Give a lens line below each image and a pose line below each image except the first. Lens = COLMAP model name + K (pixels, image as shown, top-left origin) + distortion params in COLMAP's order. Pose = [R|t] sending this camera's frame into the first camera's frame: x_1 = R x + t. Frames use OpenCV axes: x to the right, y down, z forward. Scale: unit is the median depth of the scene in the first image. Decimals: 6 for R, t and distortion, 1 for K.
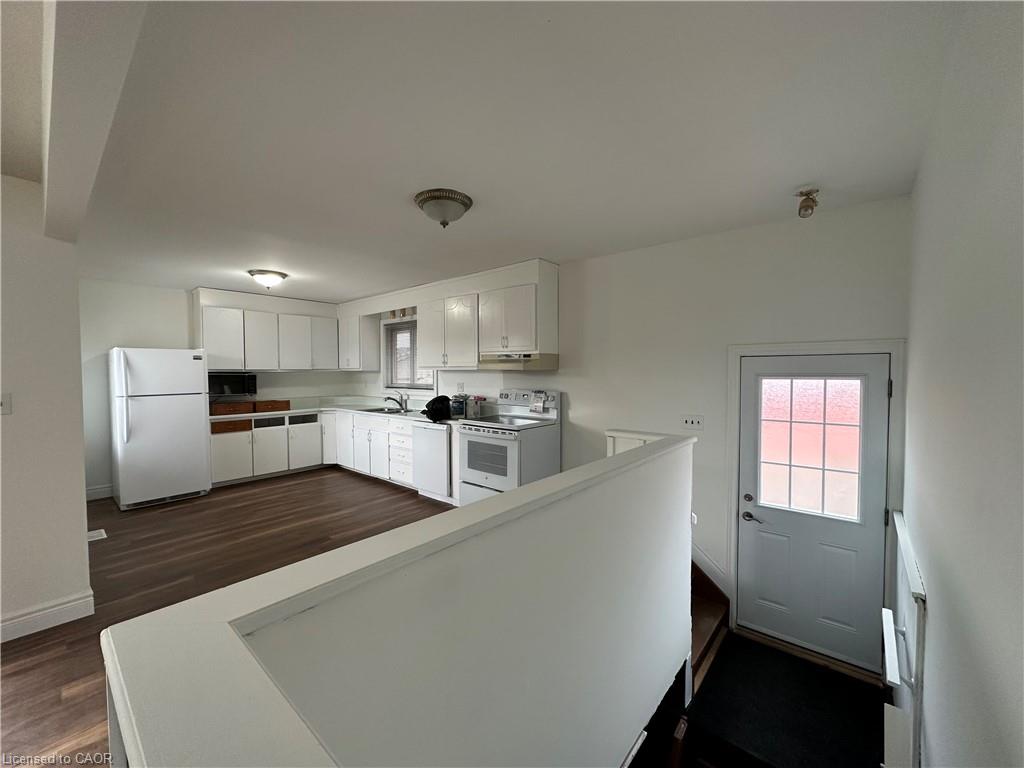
lens RADIAL K [[409.2, 0, 511.0], [0, 409.2, 382.4], [0, 0, 1]] dist [0.001567, -0.000770]
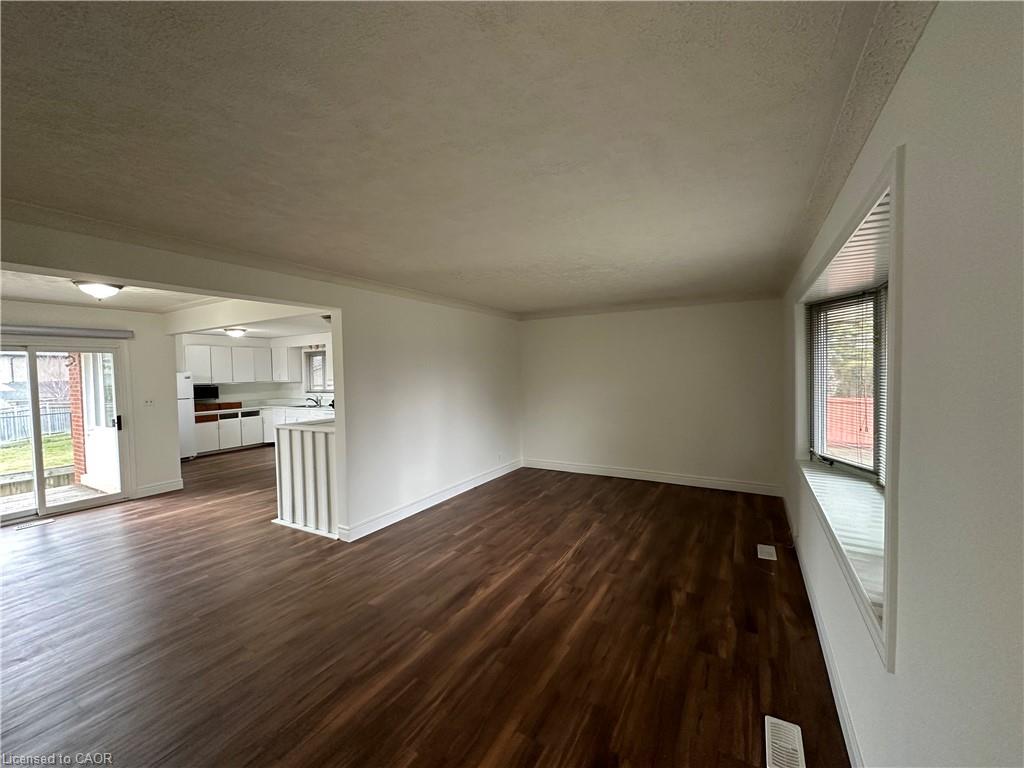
lens RADIAL K [[409.2, 0, 512.5], [0, 409.2, 383.8], [0, 0, 1]] dist [0.001567, -0.000770]
pose [[0.982463, -0.024745, 0.184809, 0.223138], [0.025037, 0.999686, 0.000752, -0.002215], [-0.184769, 0.003888, 0.982774, -0.845327]]
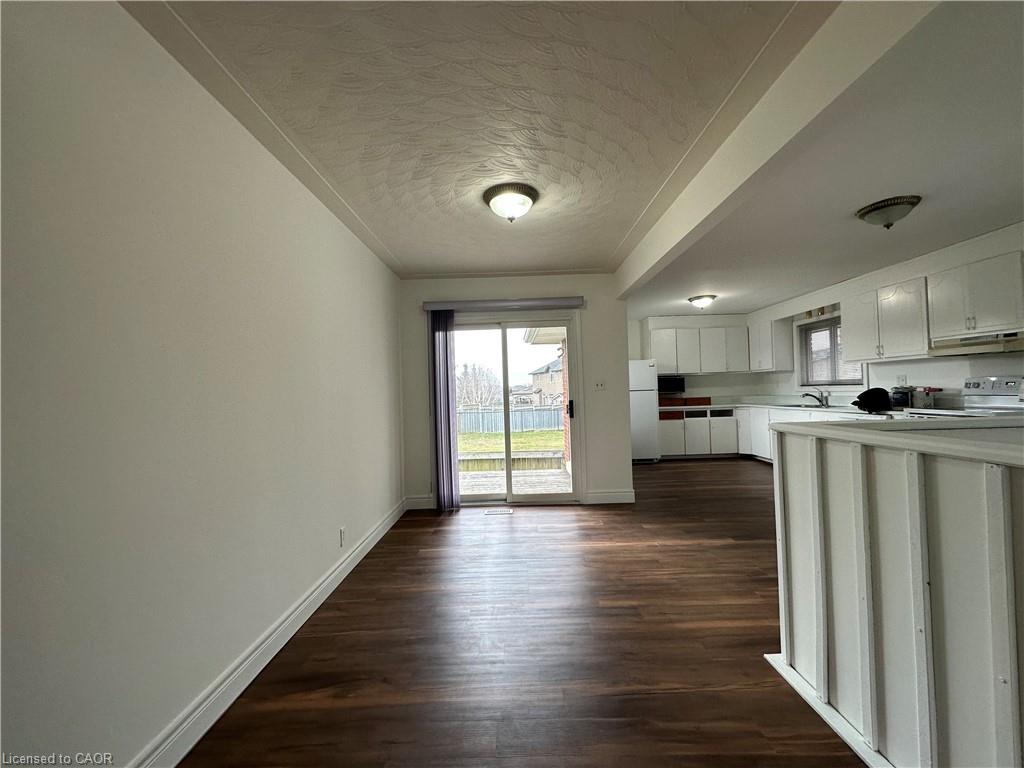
lens RADIAL K [[409.2, 0, 511.5], [0, 409.2, 383.4], [0, 0, 1]] dist [0.001567, -0.000770]
pose [[0.652108, -0.032400, -0.757433, 0.003465], [0.005185, 0.999254, -0.038281, 0.052598], [0.758108, 0.021036, 0.651789, -0.291762]]
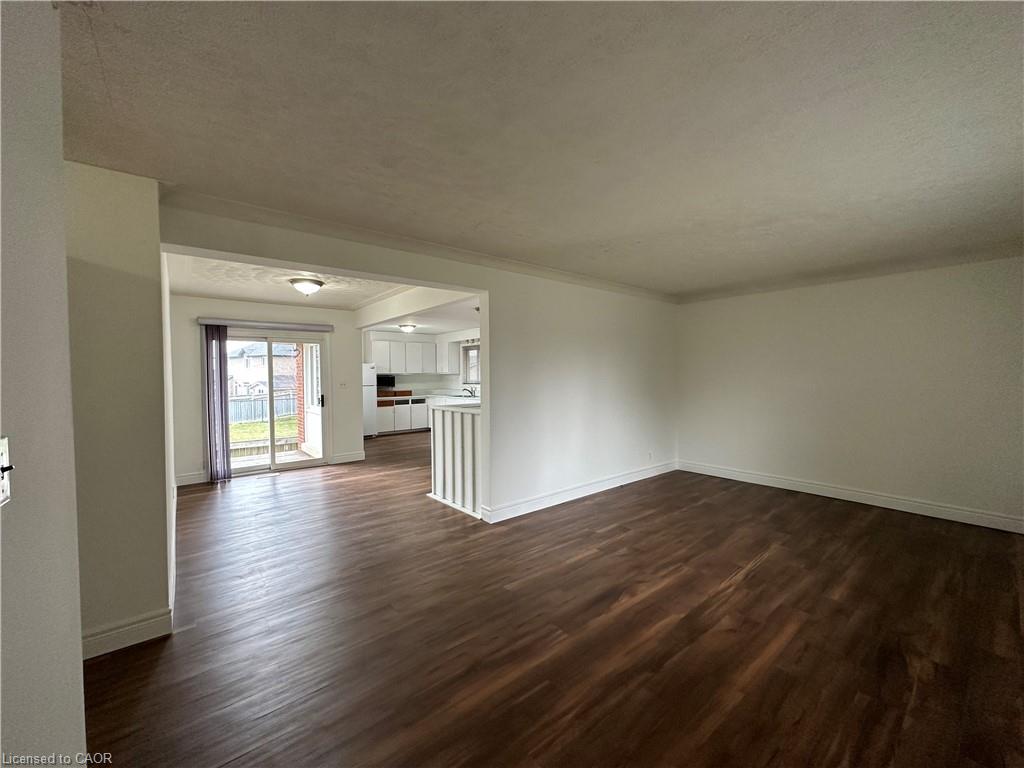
lens RADIAL K [[409.2, 0, 511.2], [0, 409.2, 386.8], [0, 0, 1]] dist [0.001567, -0.000770]
pose [[0.984812, -0.001139, -0.173618, 0.228489], [0.001348, 0.999999, 0.001086, 0.029268], [0.173617, -0.001304, 0.984812, -0.785979]]
